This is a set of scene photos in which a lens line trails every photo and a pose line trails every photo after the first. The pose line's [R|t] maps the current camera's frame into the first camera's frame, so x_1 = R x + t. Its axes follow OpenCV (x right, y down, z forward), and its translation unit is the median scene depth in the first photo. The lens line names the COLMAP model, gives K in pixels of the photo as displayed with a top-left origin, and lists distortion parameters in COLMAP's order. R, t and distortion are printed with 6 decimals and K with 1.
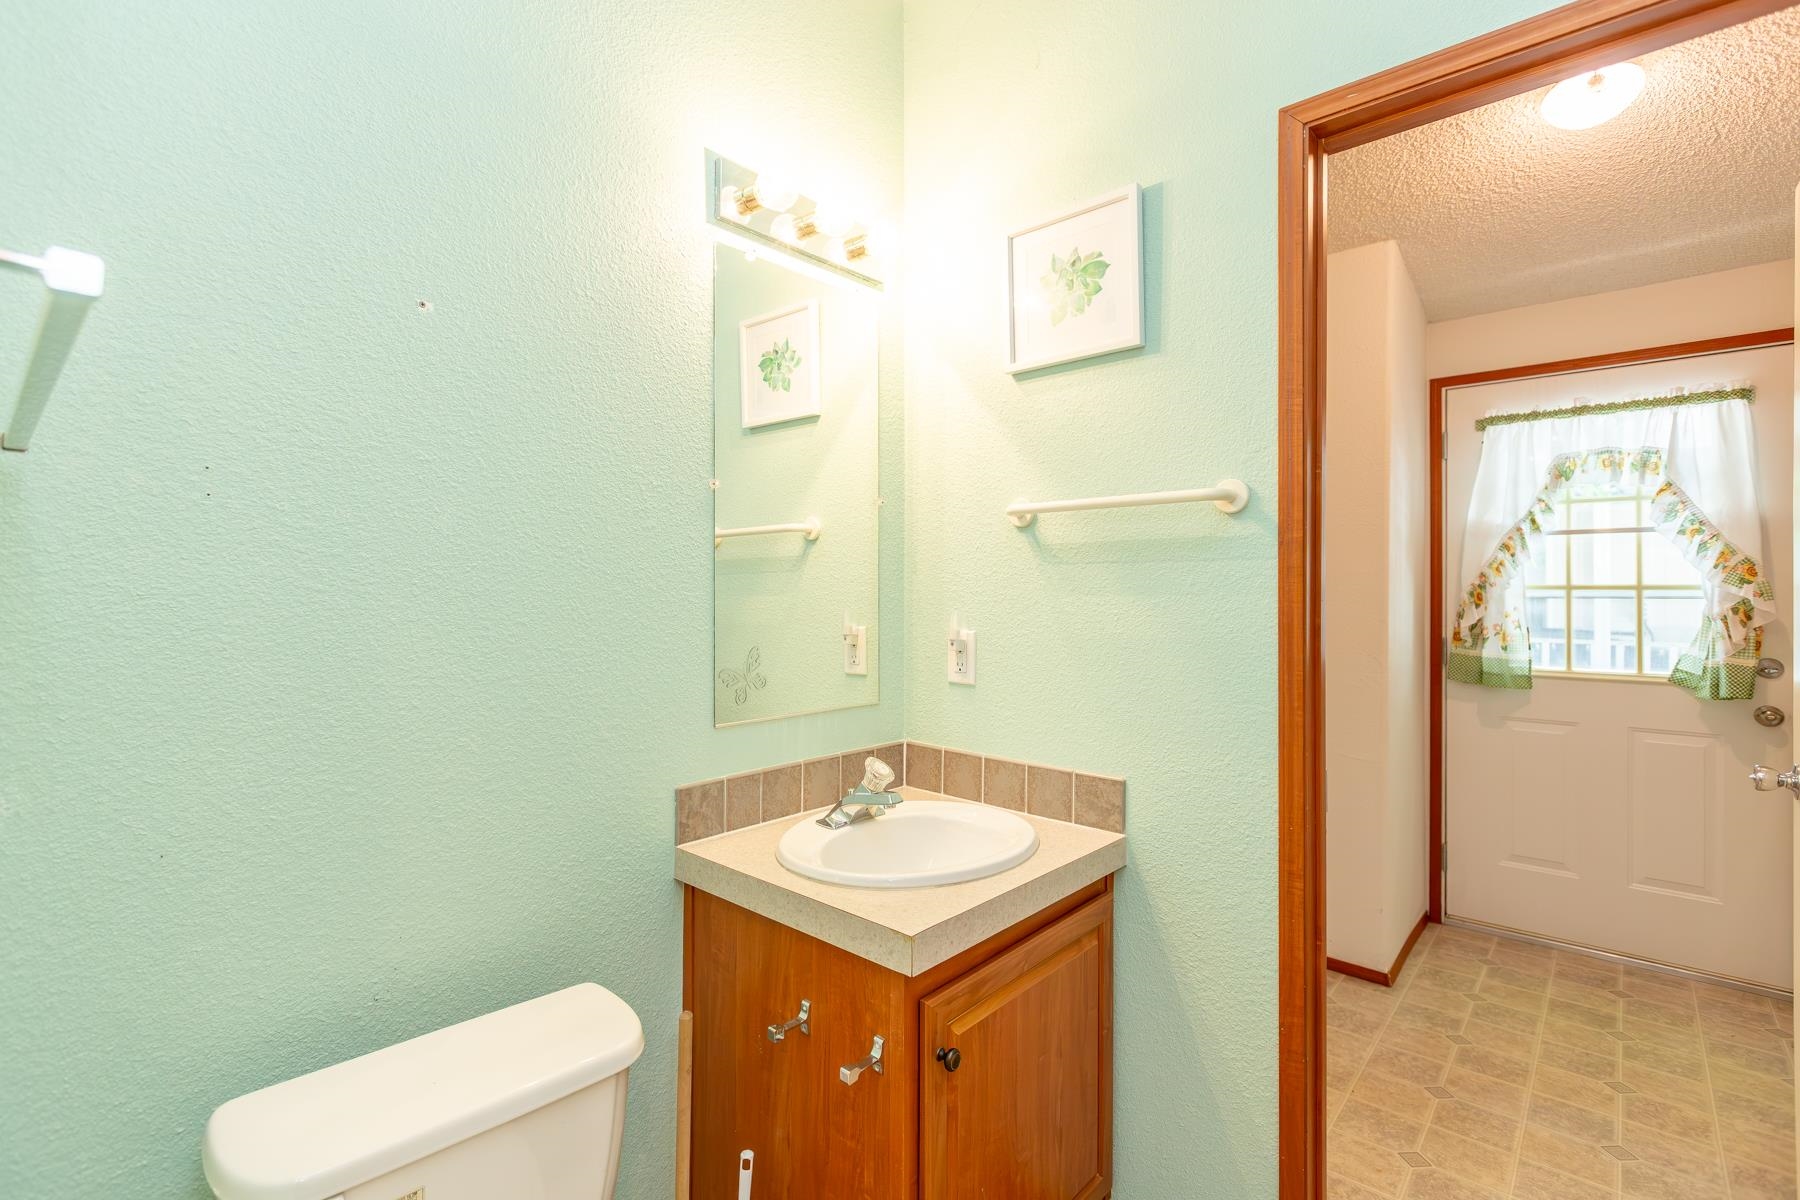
lens RADIAL K [[832.8, 0, 895.6], [0, 832.8, 576.9], [0, 0, 1]] dist [0.004572, 0.000161]
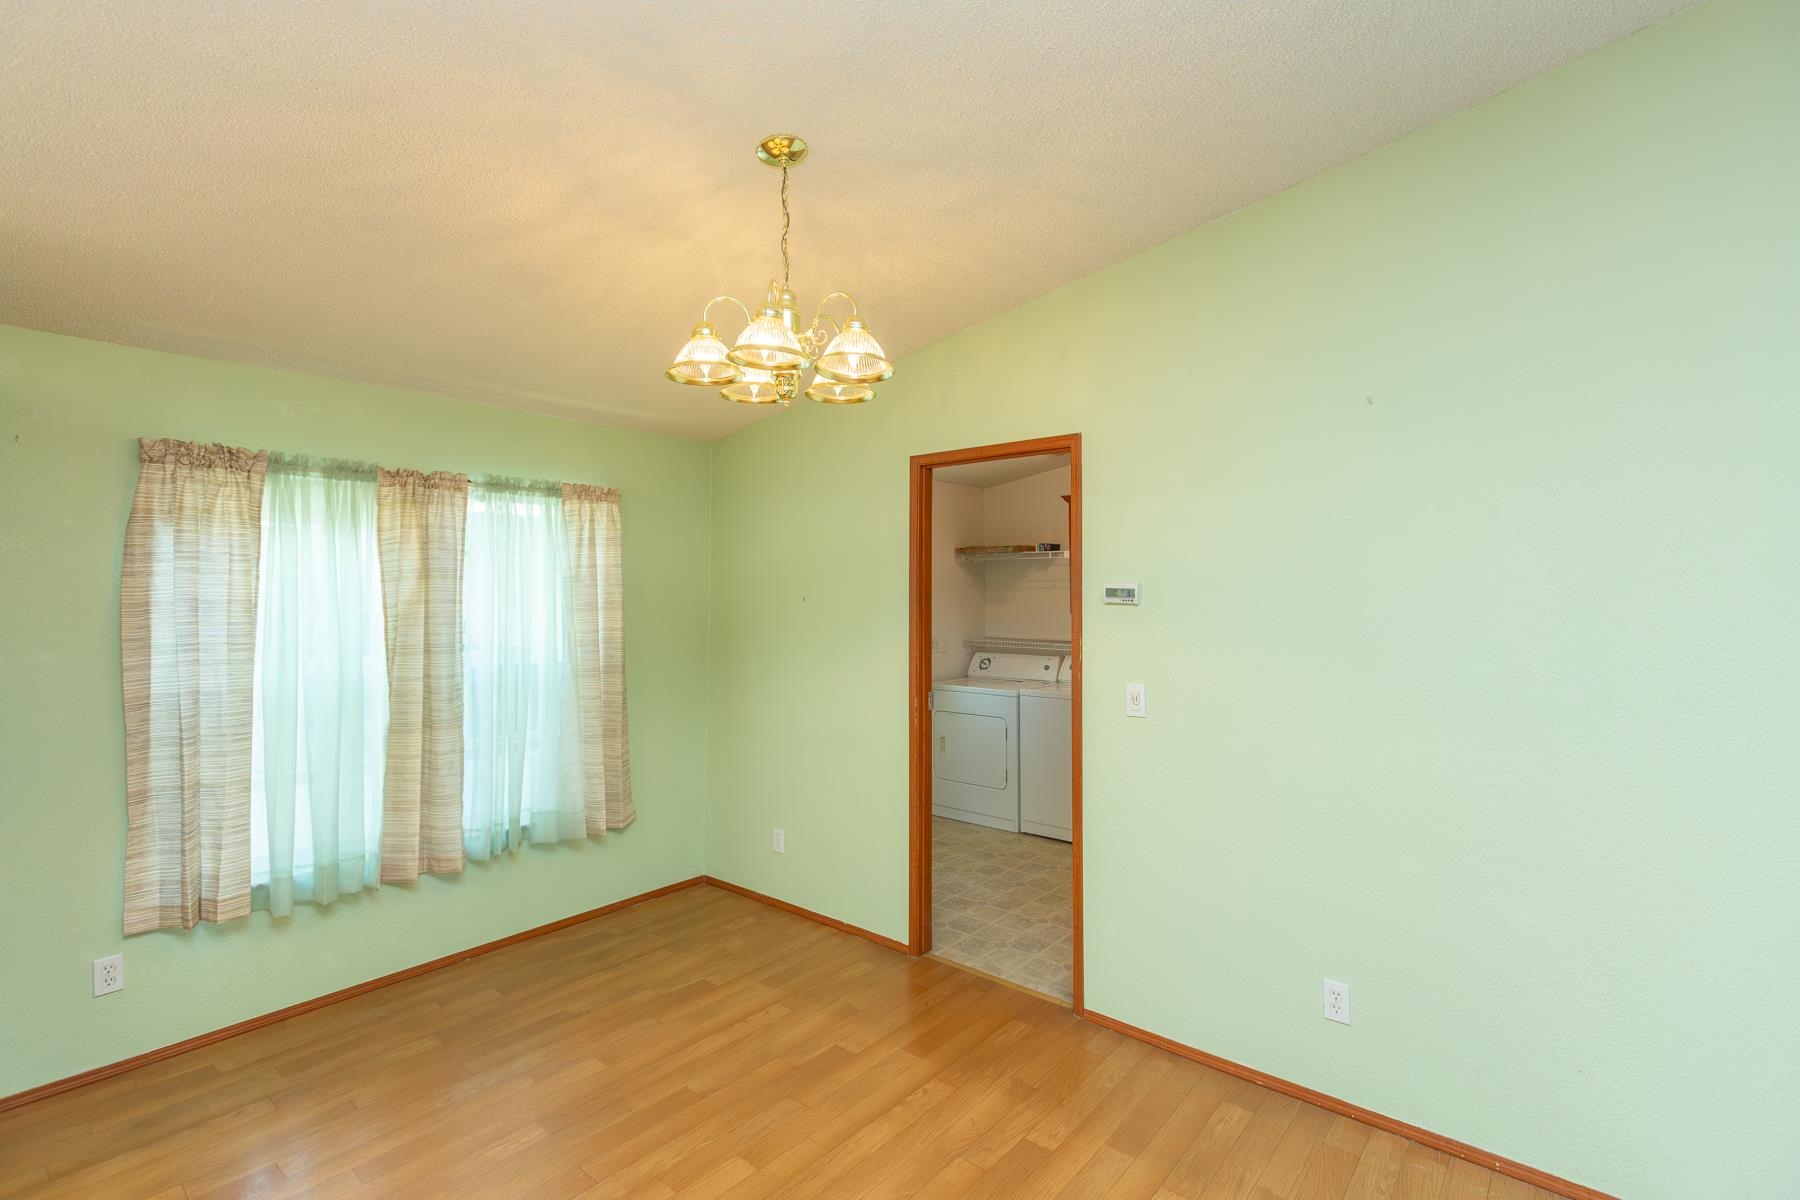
lens RADIAL K [[832.8, 0, 895.6], [0, 832.8, 576.9], [0, 0, 1]] dist [0.004572, 0.000161]
pose [[-0.027968, 0.011834, 0.999539, -1.006778], [-0.016153, 0.999794, -0.012289, -0.075460], [-0.999478, -0.016489, -0.027771, 1.001860]]
